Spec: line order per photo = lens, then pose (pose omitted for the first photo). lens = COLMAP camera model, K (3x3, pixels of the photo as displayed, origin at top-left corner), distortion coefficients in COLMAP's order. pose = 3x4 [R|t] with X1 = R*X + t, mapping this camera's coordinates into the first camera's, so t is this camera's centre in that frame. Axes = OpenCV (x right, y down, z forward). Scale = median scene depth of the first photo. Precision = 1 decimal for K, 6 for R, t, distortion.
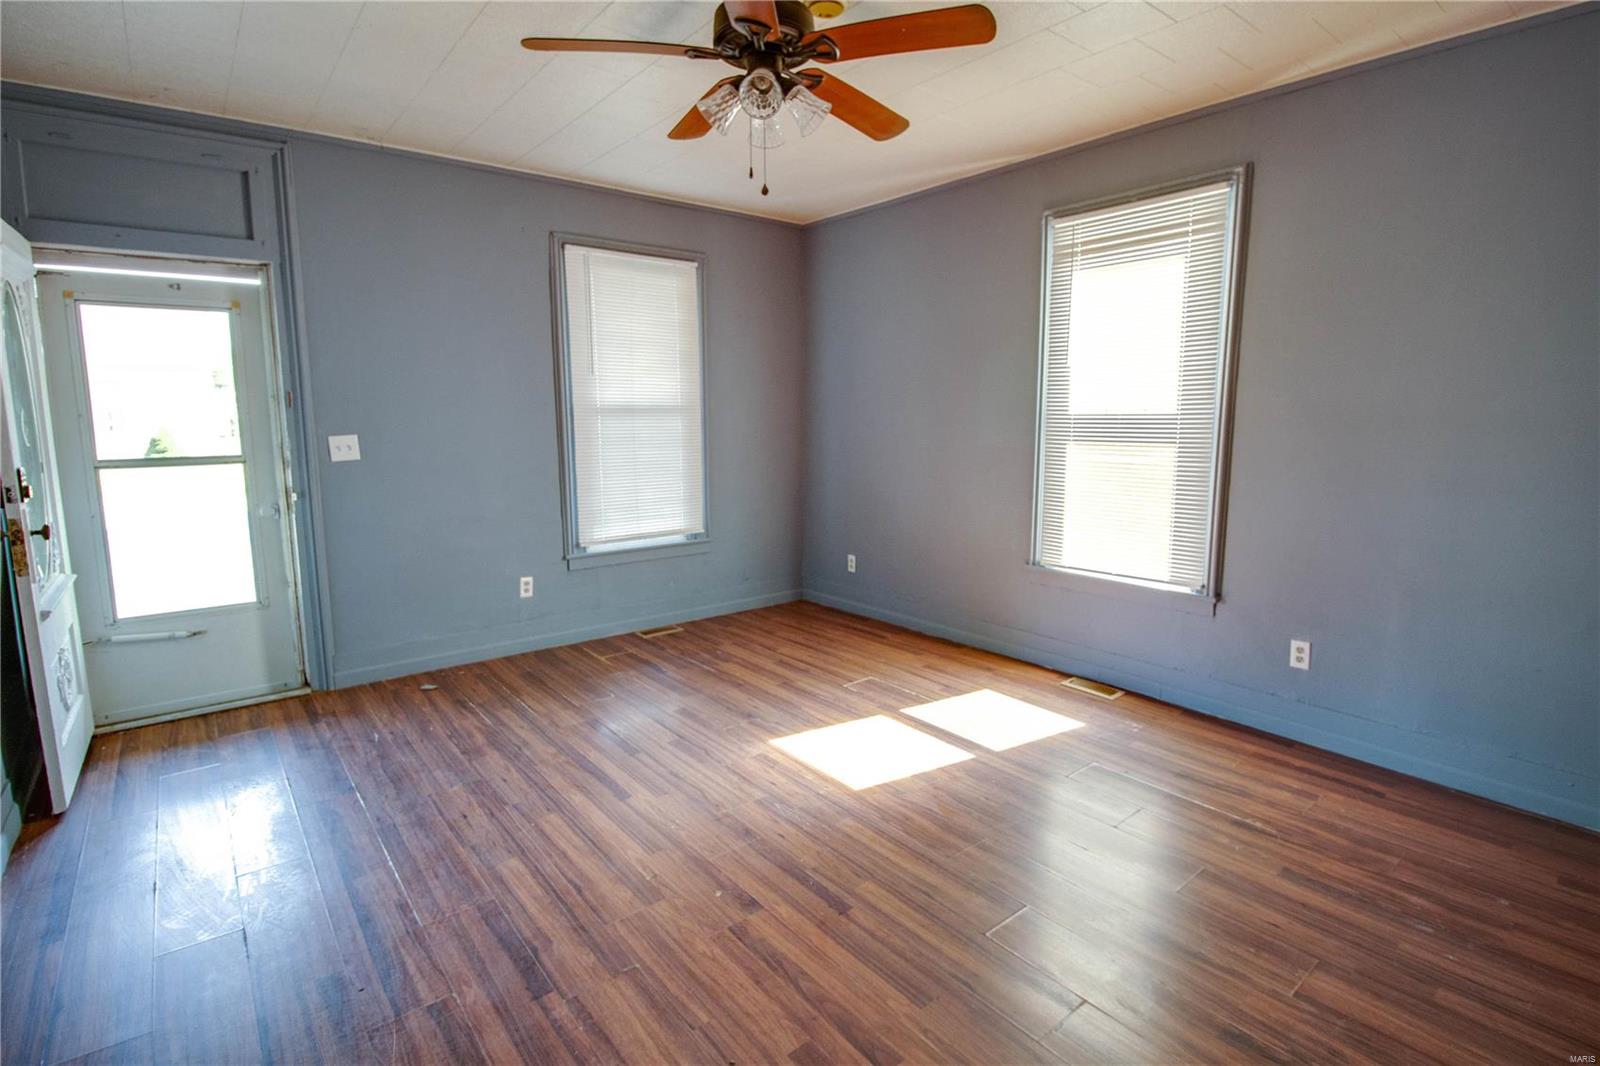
lens RADIAL K [[760.3, 0, 809.5], [0, 760.3, 514.1], [0, 0, 1]] dist [-0.001180, -0.011982]
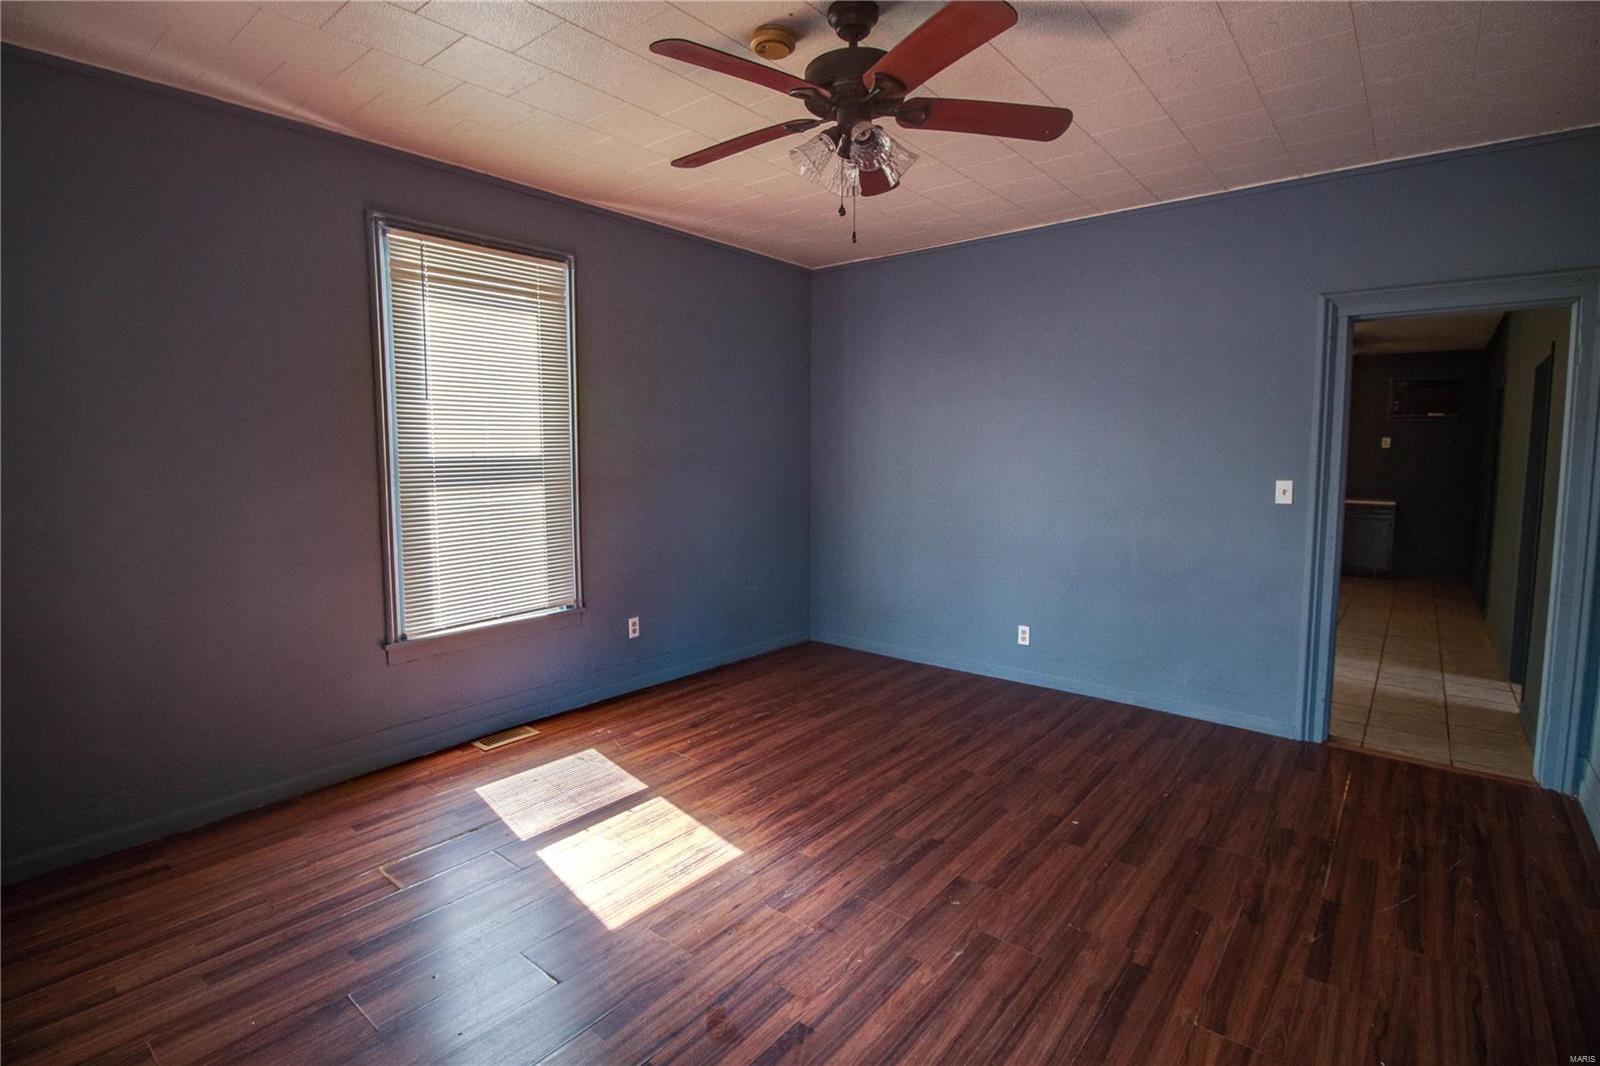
lens RADIAL K [[760.3, 0, 809.5], [0, 760.3, 514.1], [0, 0, 1]] dist [-0.001180, -0.011982]
pose [[-0.198065, -0.085516, 0.976451, -0.773041], [0.133590, 0.984536, 0.113321, -0.135721], [-0.971043, 0.152889, -0.183578, 0.941392]]
